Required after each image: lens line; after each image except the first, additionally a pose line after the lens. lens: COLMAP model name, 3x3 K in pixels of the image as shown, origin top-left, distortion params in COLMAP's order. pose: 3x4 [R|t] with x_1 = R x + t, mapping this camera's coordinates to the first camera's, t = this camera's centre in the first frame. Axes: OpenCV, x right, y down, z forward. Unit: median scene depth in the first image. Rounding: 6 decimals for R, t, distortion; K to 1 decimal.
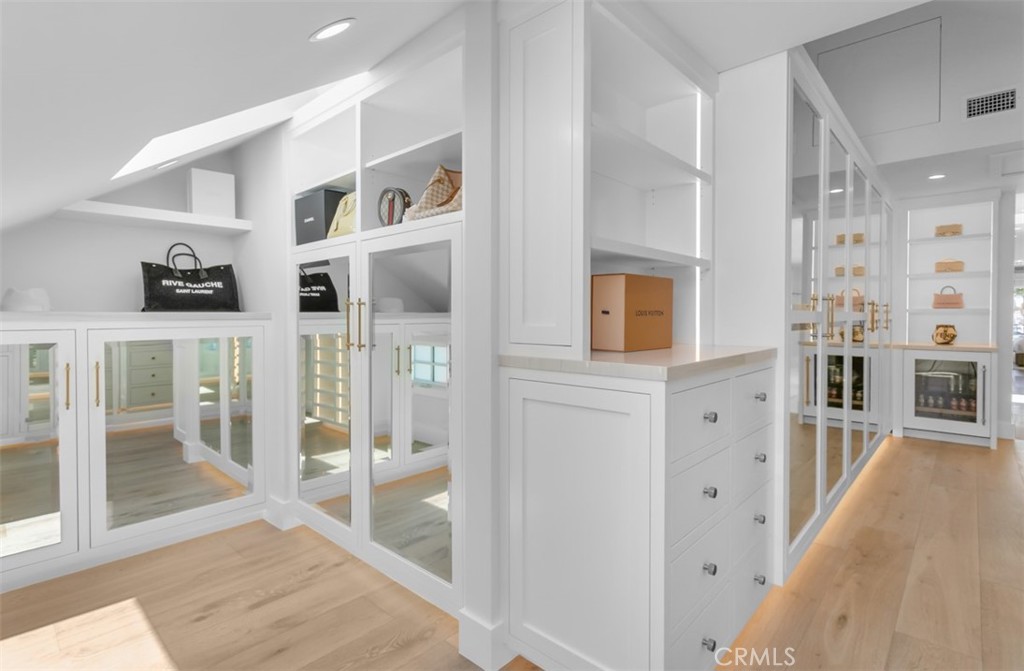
lens RADIAL K [[505.3, 0, 514.8], [0, 505.3, 320.8], [0, 0, 1]] dist [-0.001234, -0.000363]
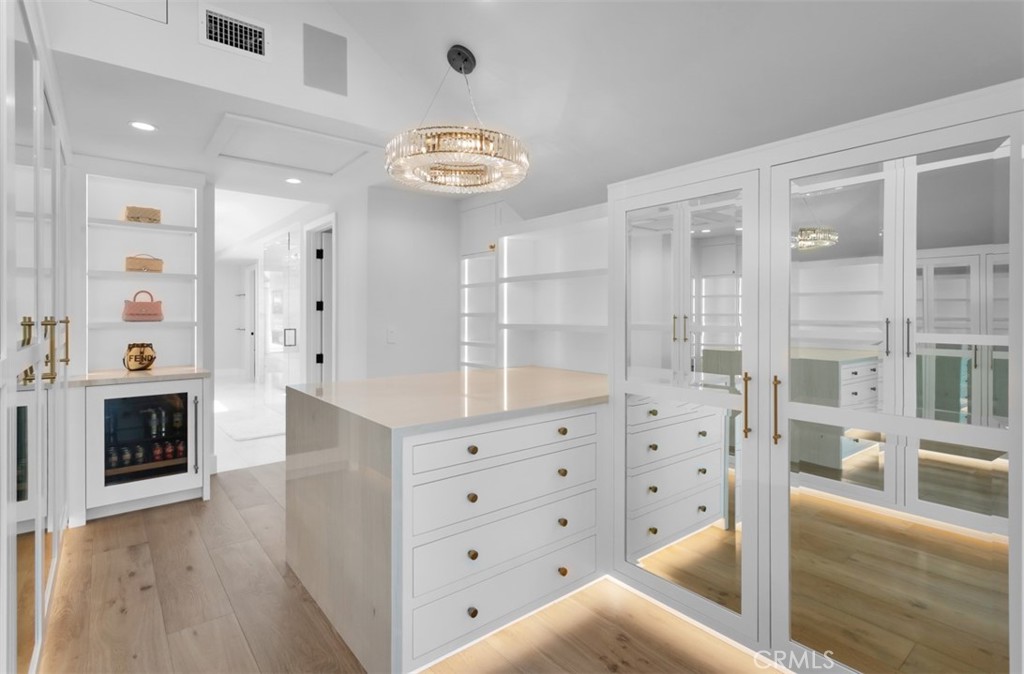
lens RADIAL K [[498.1, 0, 513.0], [0, 498.1, 318.1], [0, 0, 1]] dist [-0.001160, -0.000403]
pose [[0.144406, -0.000663, 0.989518, 0.221380], [0.010928, 0.999940, -0.000925, -0.022668], [-0.989458, 0.010947, 0.144404, 0.367433]]
